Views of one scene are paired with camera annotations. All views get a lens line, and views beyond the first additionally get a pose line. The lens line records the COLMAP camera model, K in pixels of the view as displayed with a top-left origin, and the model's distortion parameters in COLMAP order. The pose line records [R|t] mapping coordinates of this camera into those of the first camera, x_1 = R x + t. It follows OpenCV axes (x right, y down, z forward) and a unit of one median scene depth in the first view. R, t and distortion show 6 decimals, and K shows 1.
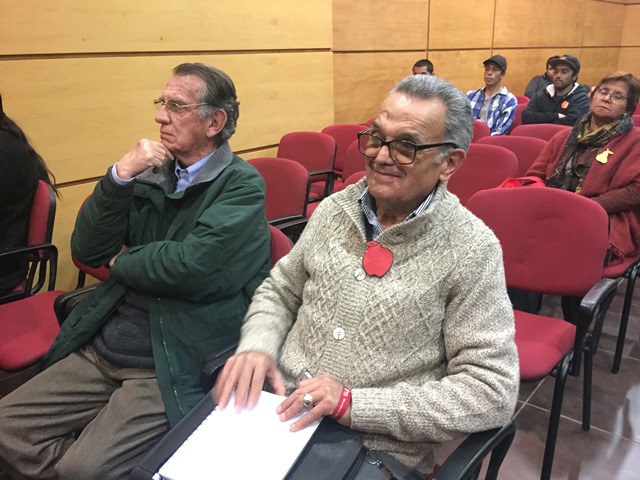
lens RADIAL K [[542.0, 0, 319.7], [0, 542.0, 242.6], [0, 0, 1]] dist [0.048379, -0.053433]
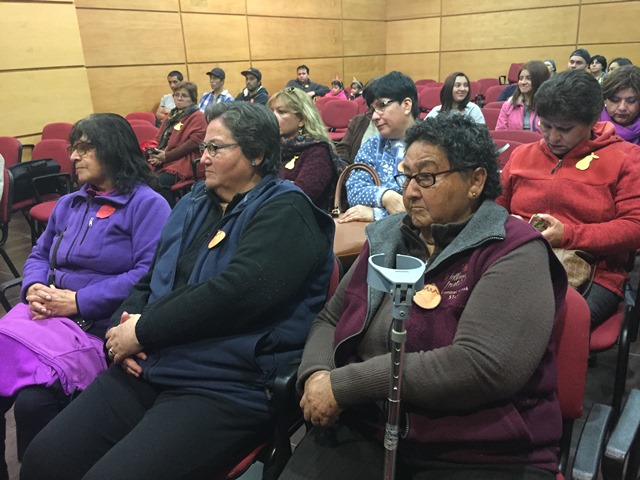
lens RADIAL K [[542.0, 0, 319.7], [0, 542.0, 237.4], [0, 0, 1]] dist [0.048379, -0.053433]
pose [[0.985466, -0.069171, 0.155153, 0.324860], [0.071236, 0.997429, -0.007783, 0.127485], [-0.154216, 0.018722, 0.987860, -0.432071]]
